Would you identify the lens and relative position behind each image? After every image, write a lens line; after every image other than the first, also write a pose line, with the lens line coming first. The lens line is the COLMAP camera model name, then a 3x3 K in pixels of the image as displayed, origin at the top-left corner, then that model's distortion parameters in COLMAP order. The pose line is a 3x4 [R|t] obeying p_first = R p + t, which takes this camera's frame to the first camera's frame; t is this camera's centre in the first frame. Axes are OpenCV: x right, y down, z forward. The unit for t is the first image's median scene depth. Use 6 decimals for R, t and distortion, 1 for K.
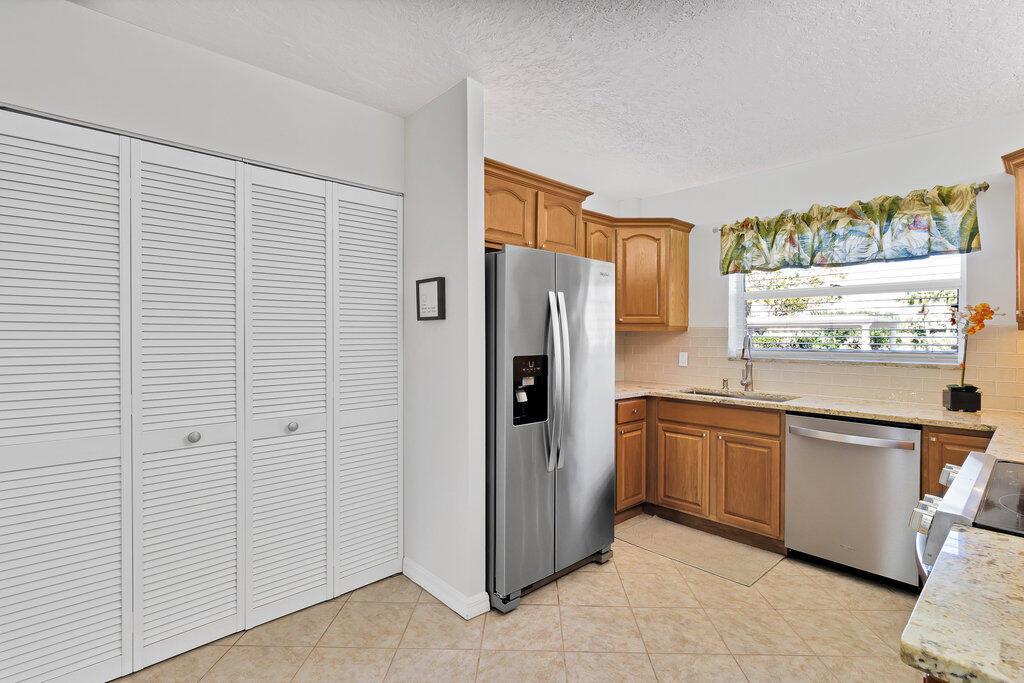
lens RADIAL K [[485.7, 0, 537.1], [0, 485.7, 335.4], [0, 0, 1]] dist [-0.000115, 0.001752]
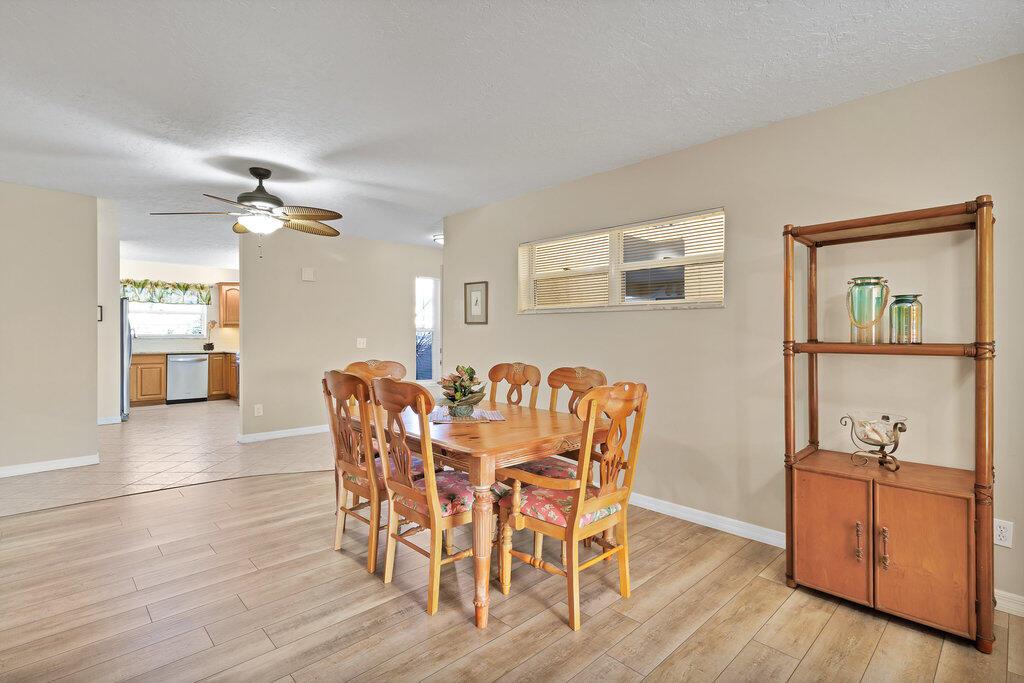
lens RADIAL K [[485.7, 0, 508.6], [0, 485.7, 343.5], [0, 0, 1]] dist [-0.000115, 0.001752]
pose [[0.000525, -0.011847, 0.999930, -2.240511], [0.004350, 0.999920, 0.011845, 0.062525], [-0.999990, 0.004343, 0.000576, -0.985065]]
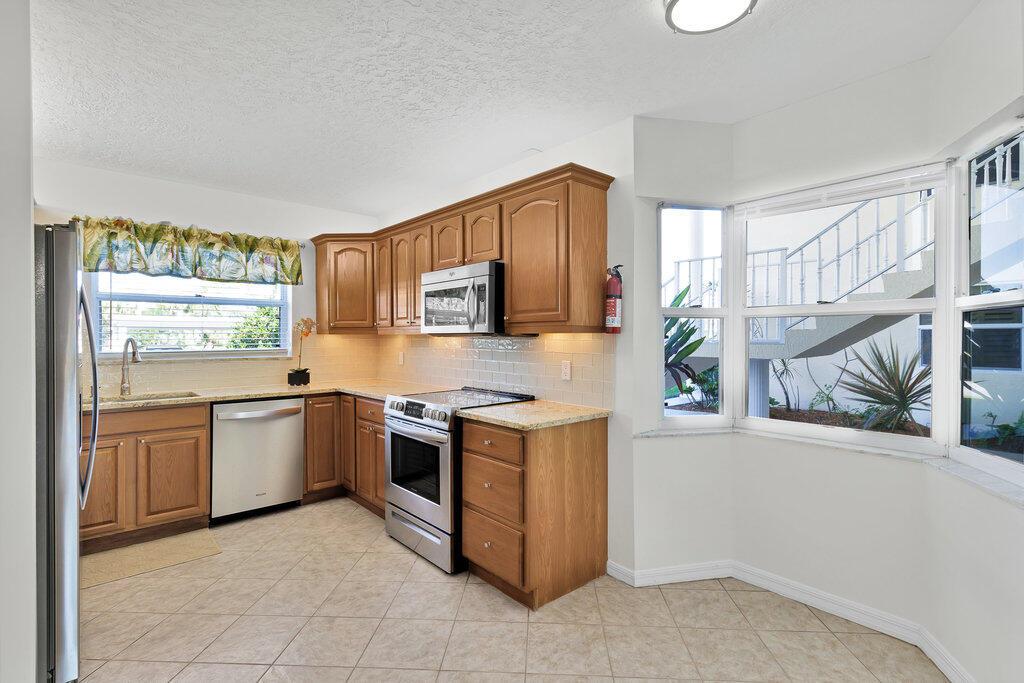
lens RADIAL K [[485.7, 0, 508.9], [0, 485.7, 341.5], [0, 0, 1]] dist [-0.000115, 0.001752]
pose [[0.046720, -0.005610, 0.998892, -0.579446], [0.007097, 0.999961, 0.005284, 0.008247], [-0.998883, 0.006842, 0.046758, 0.211593]]
